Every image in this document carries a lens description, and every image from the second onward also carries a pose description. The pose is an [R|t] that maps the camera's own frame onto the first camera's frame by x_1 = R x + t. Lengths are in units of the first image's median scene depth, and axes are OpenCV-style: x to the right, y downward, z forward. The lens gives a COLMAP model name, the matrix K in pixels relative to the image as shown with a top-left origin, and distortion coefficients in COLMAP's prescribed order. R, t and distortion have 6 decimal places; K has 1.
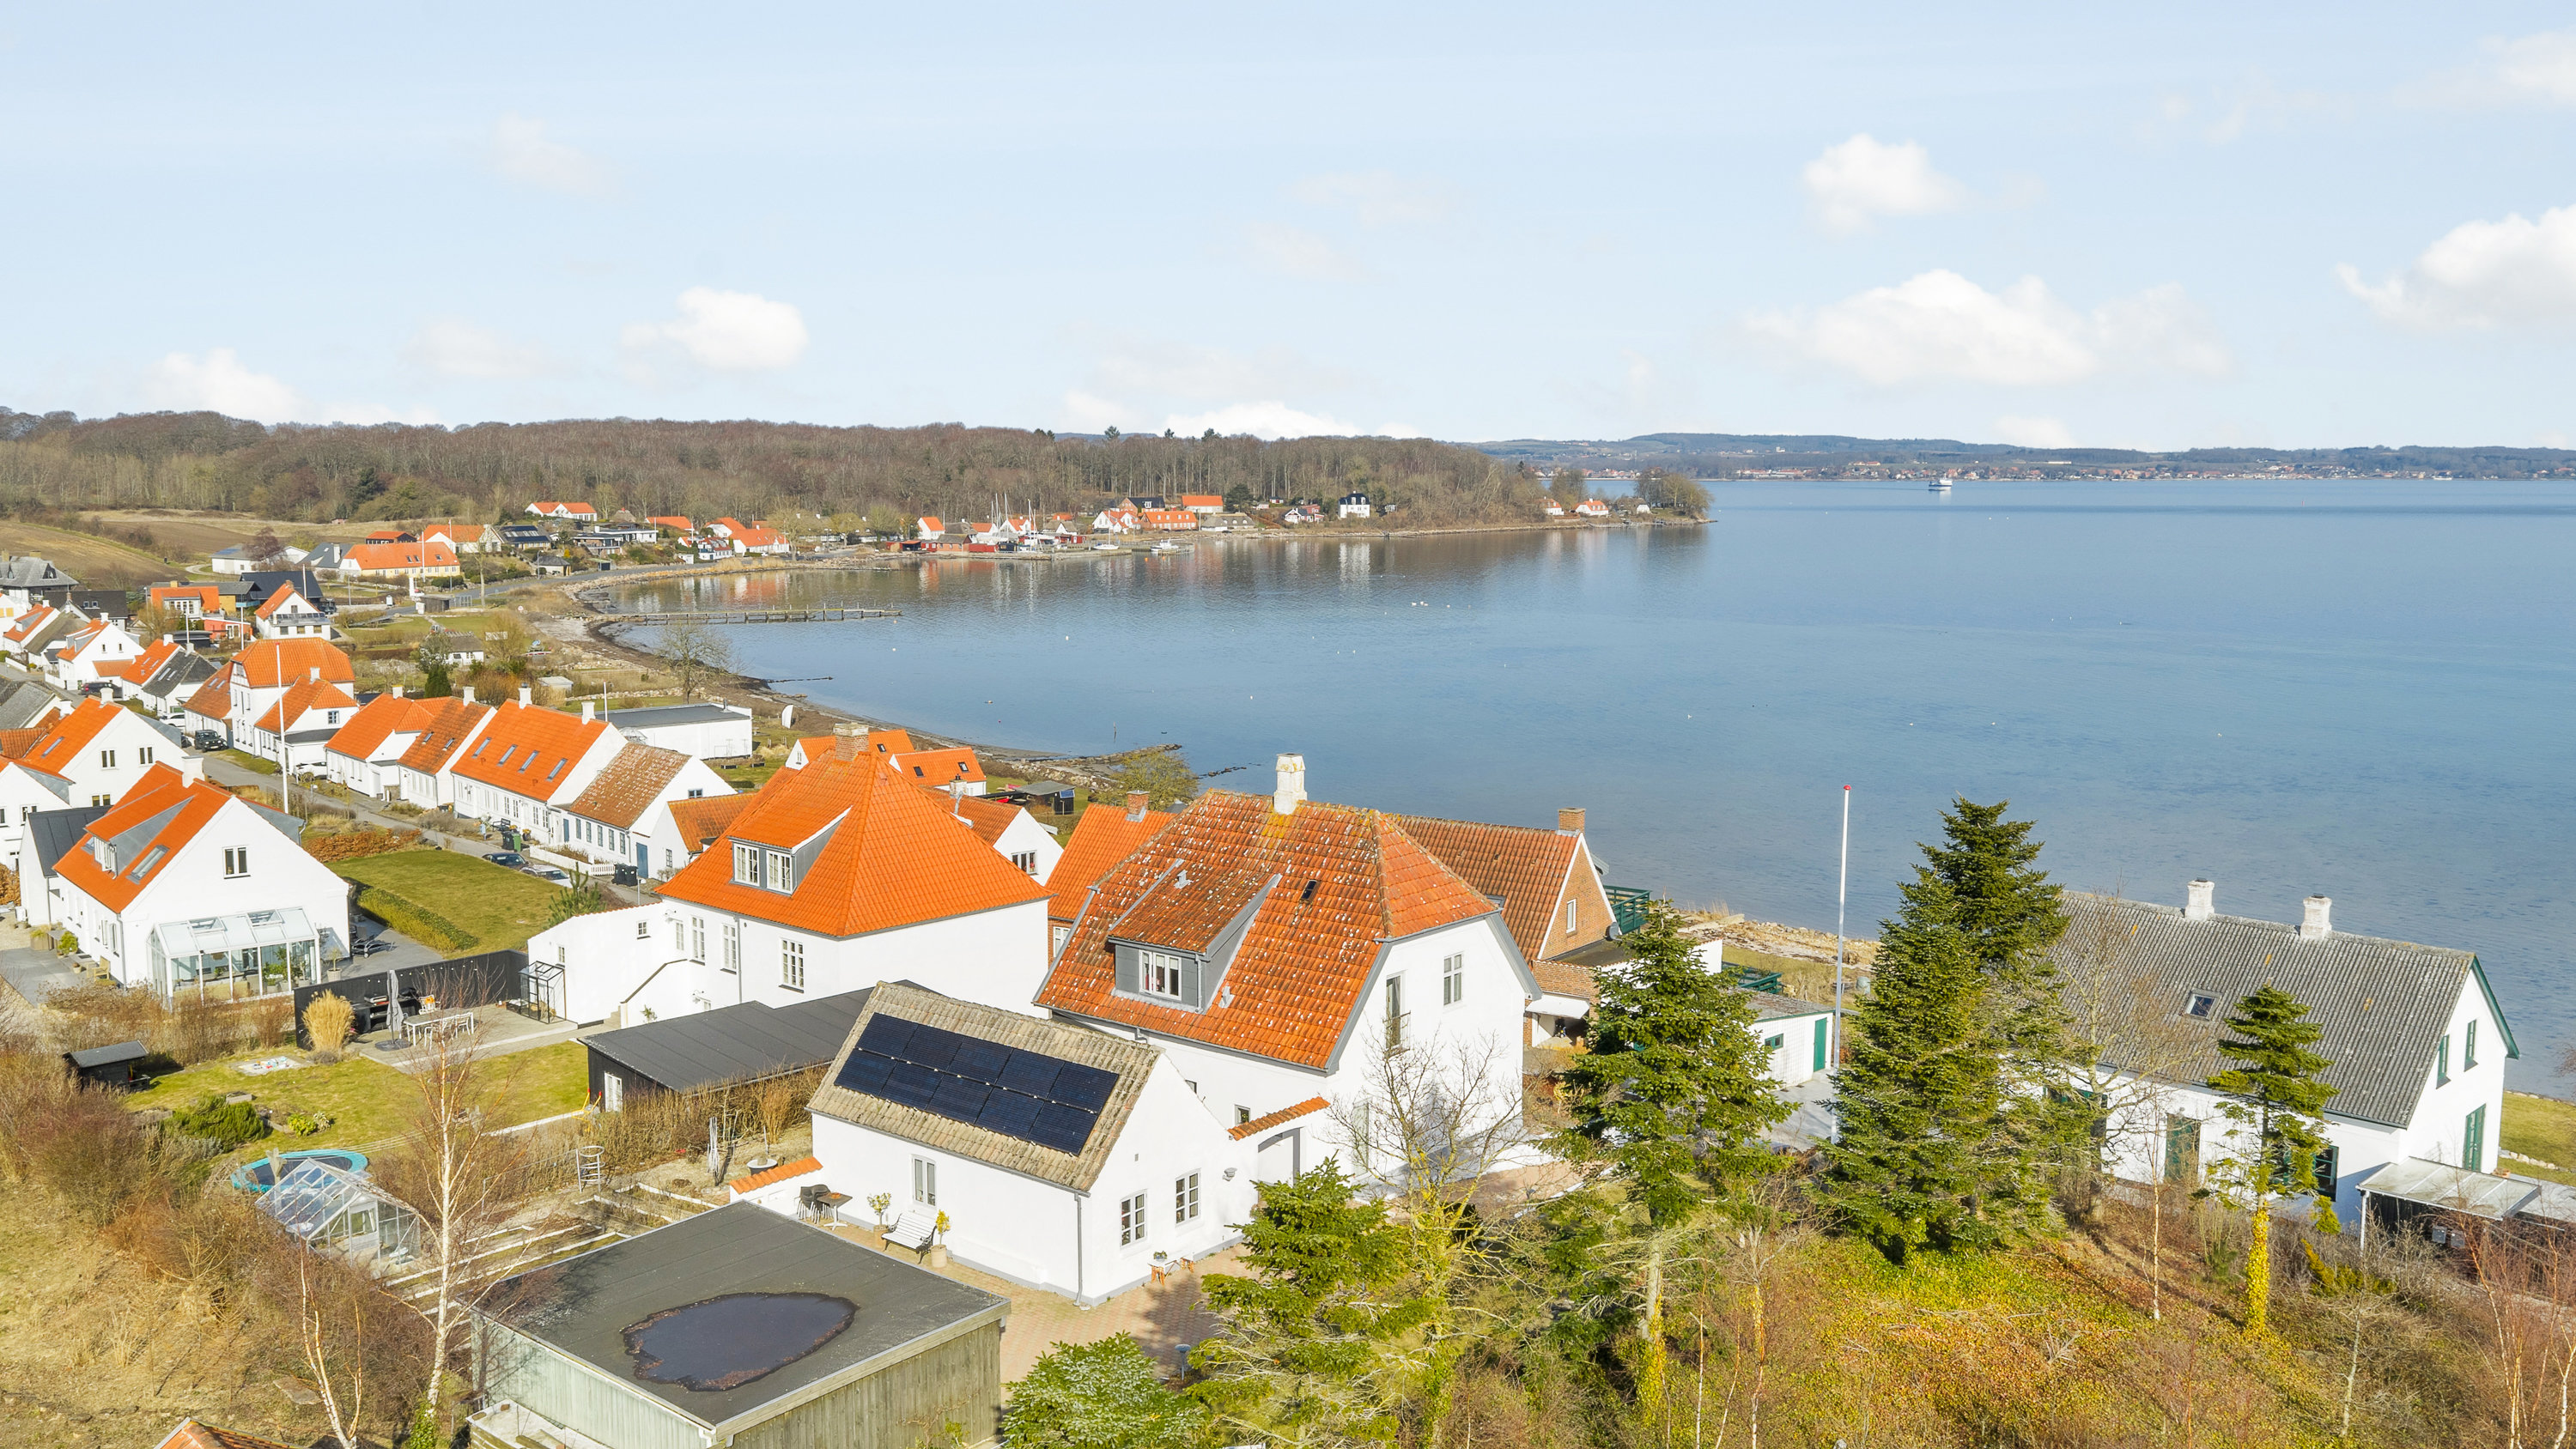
lens RADIAL K [[2110.9, 0, 1288.0], [0, 2110.9, 724.5], [0, 0, 1]] dist [0.012849, -0.000316]
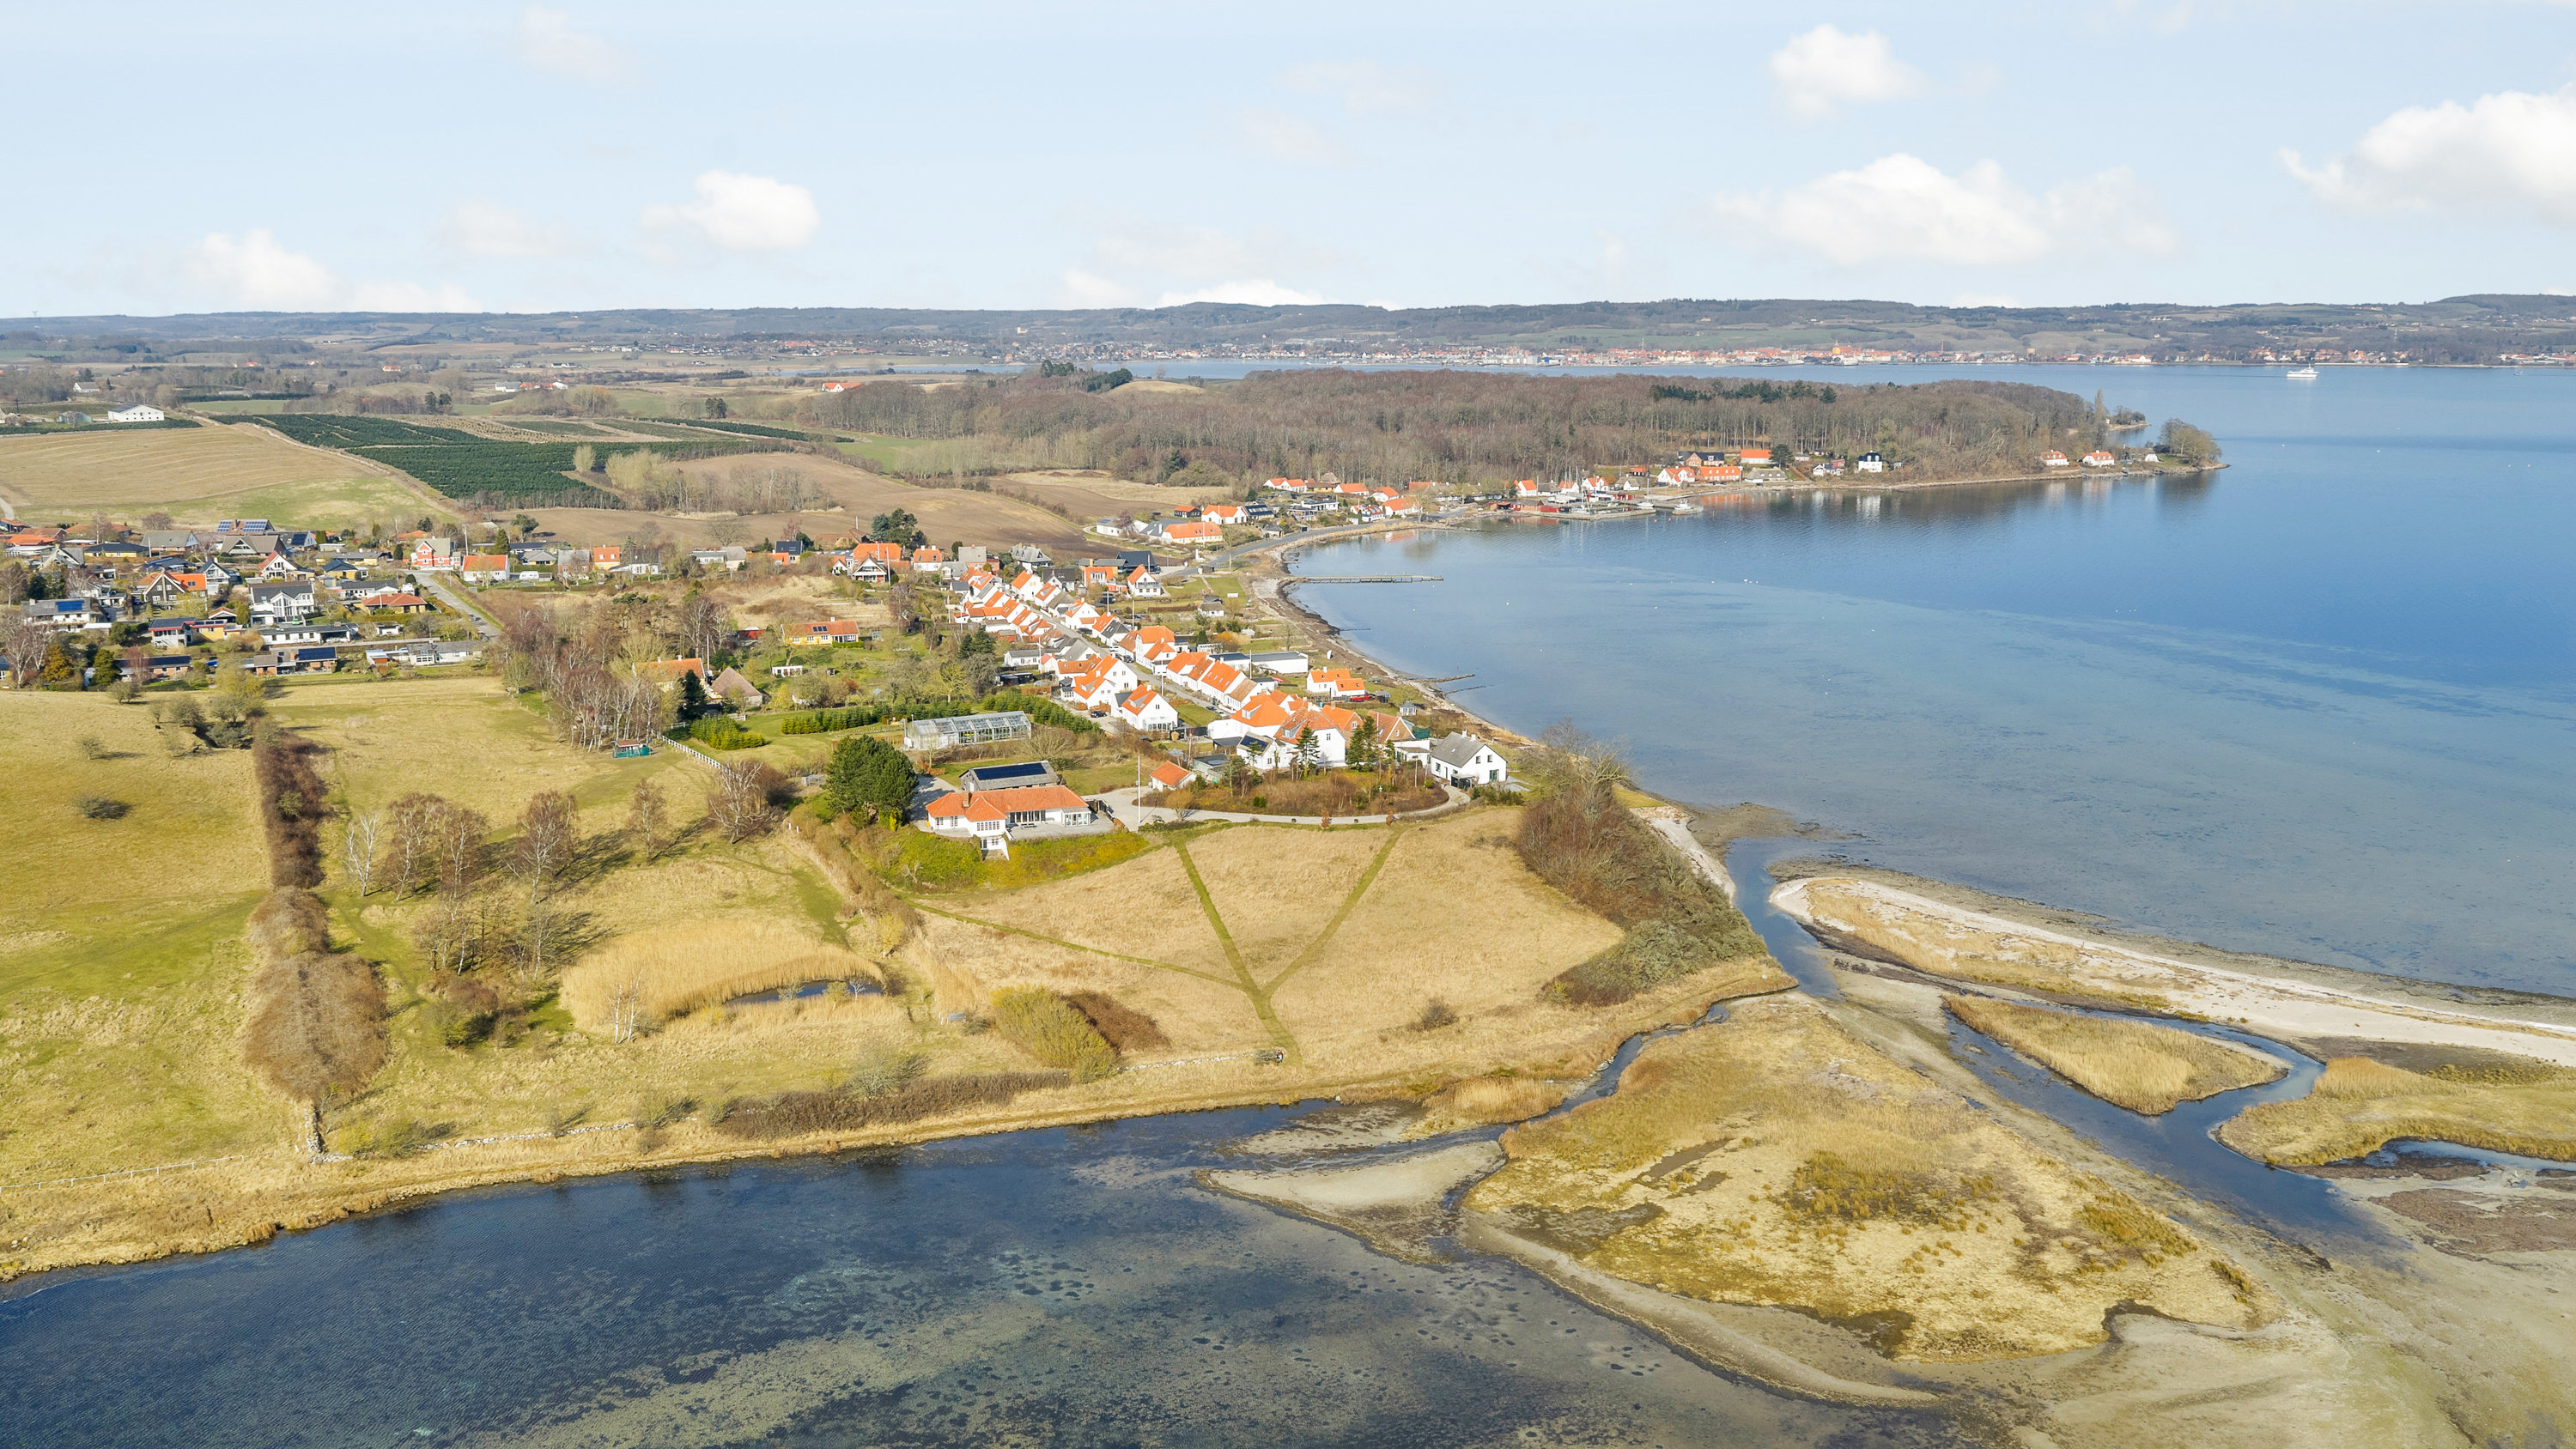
lens RADIAL K [[2149.7, 0, 1288.0], [0, 2149.7, 724.5], [0, 0, 1]] dist [0.037695, -0.066547]
pose [[0.938015, 0.061061, -0.341174, 0.269382], [-0.037314, 0.996429, 0.075744, -0.051005], [0.344580, -0.058318, 0.936944, -0.643700]]
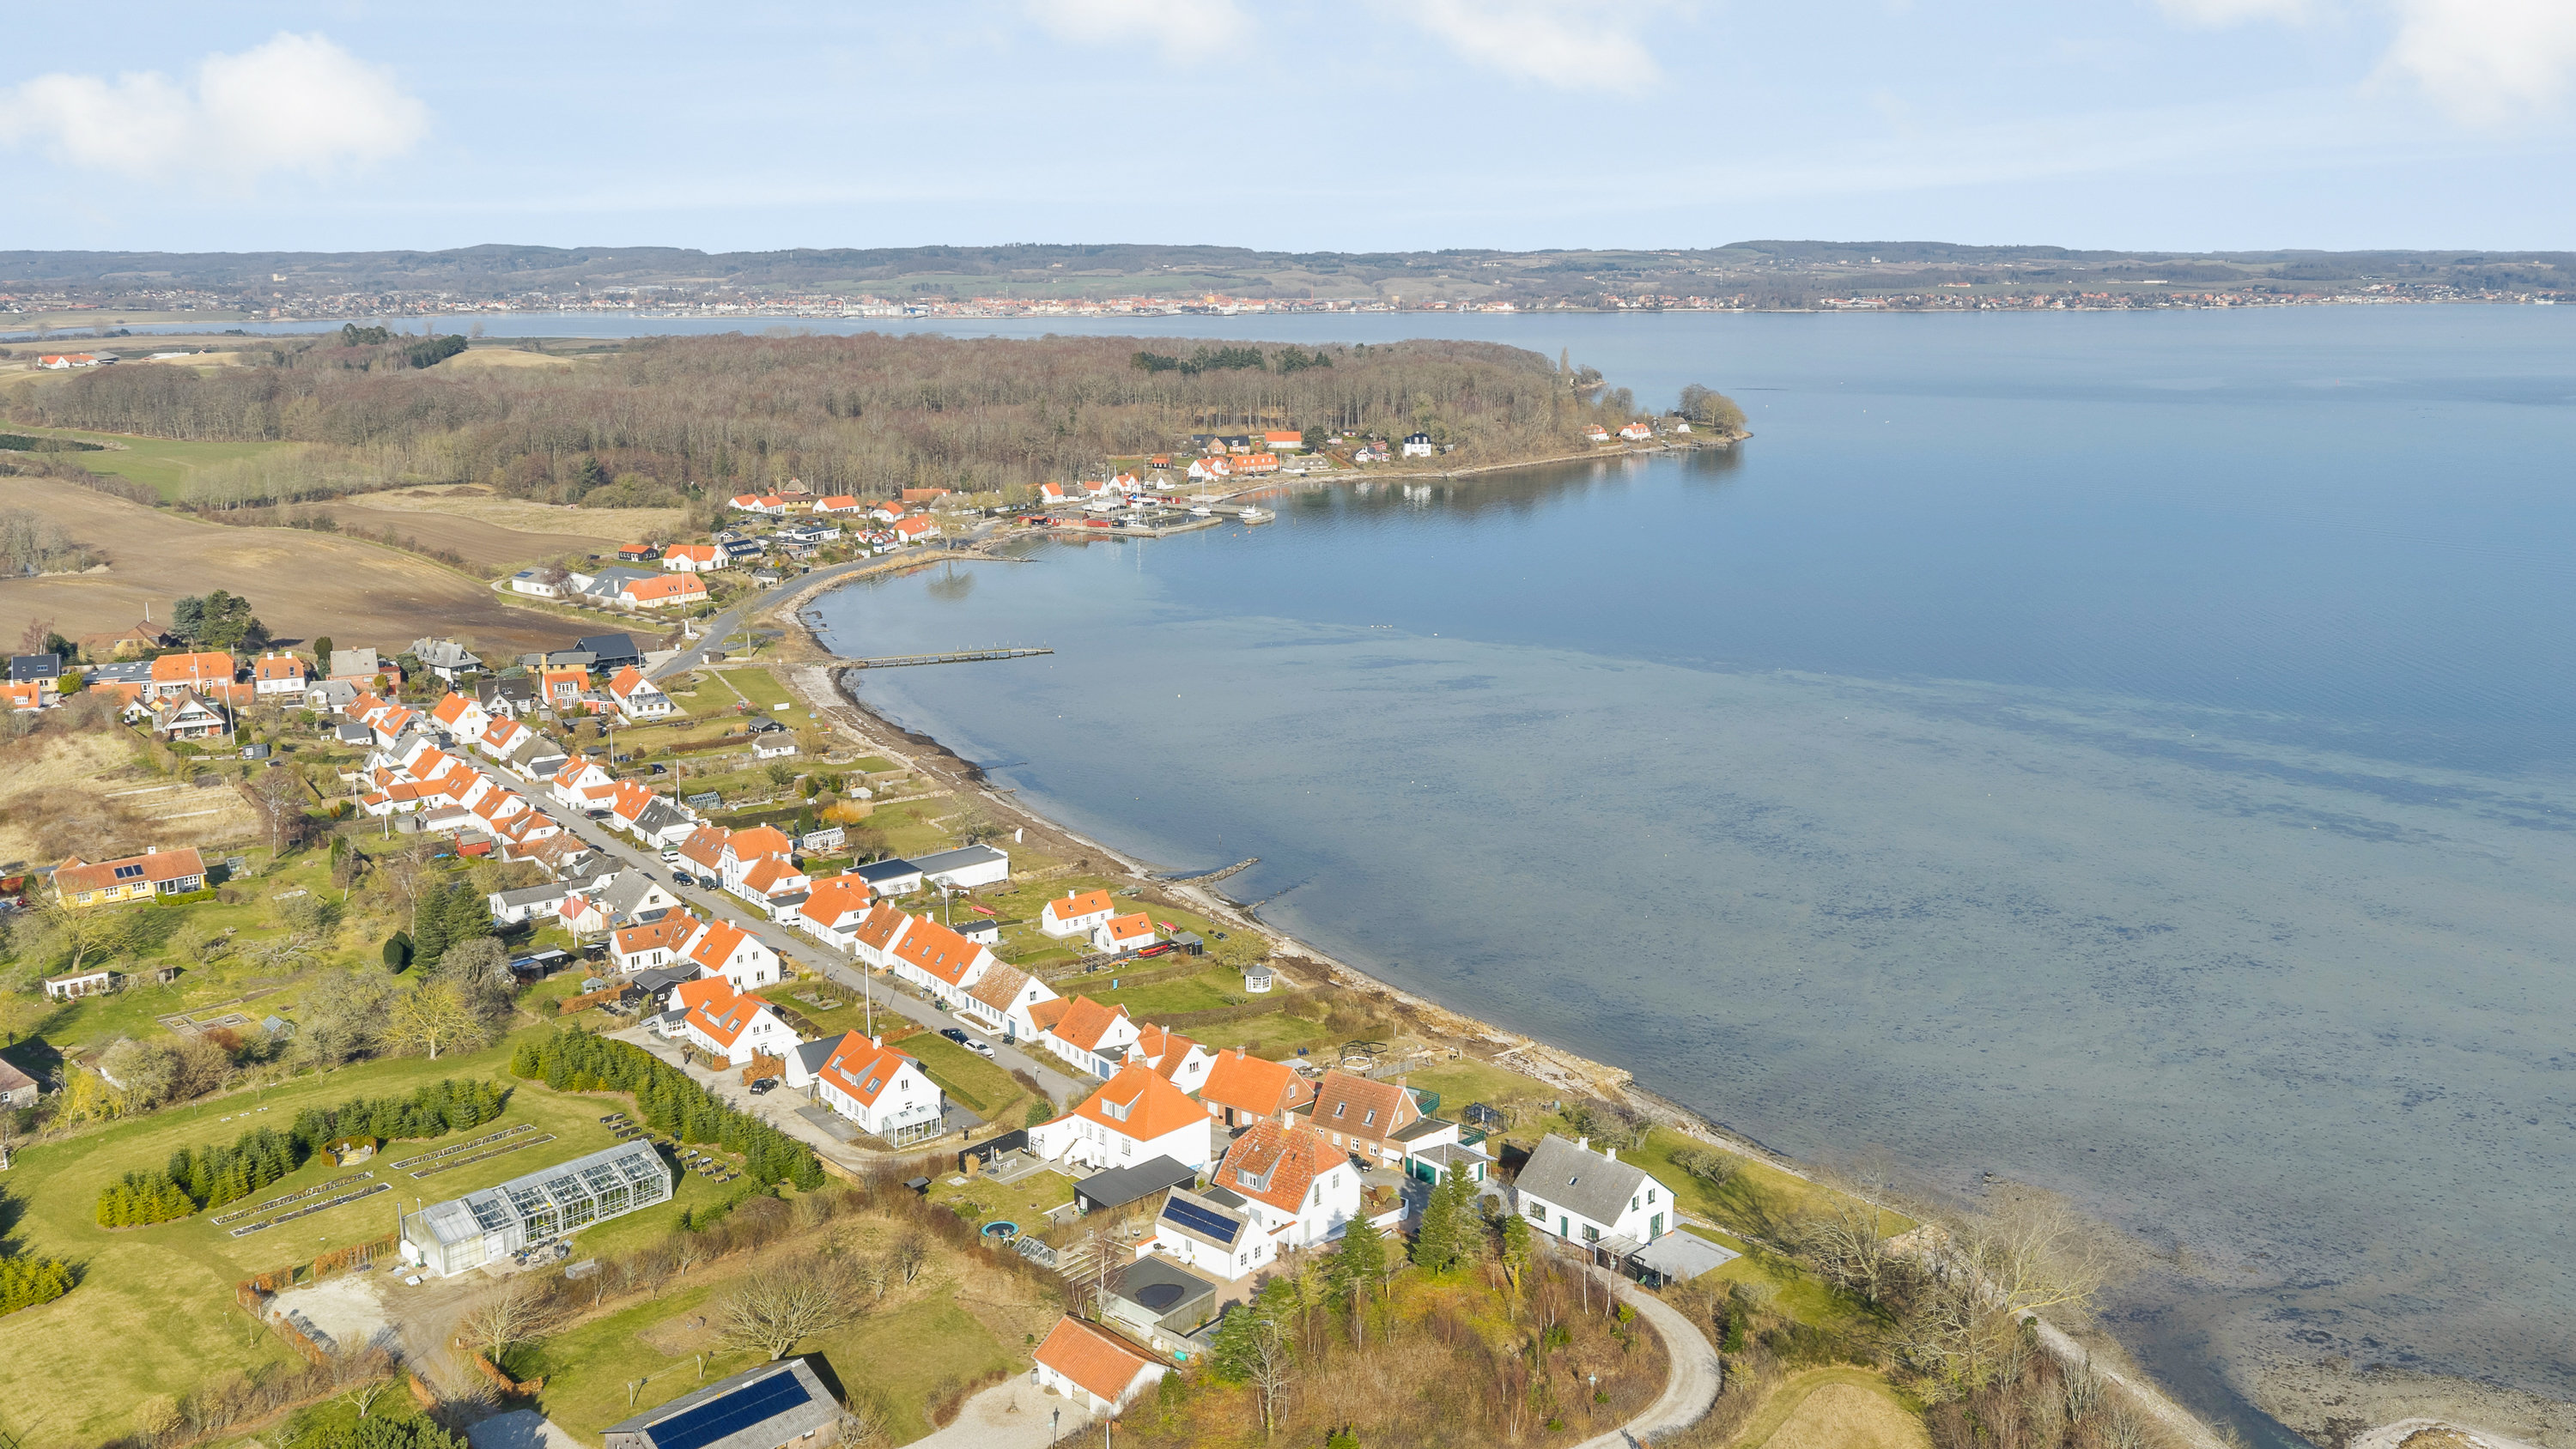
lens RADIAL K [[2149.7, 0, 1288.0], [0, 2149.7, 724.5], [0, 0, 1]] dist [0.037695, -0.066547]
pose [[0.999166, 0.003810, -0.040645, 0.016230], [0.000105, 0.995392, 0.095889, -0.110715], [0.040823, -0.095813, 0.994562, -0.280114]]
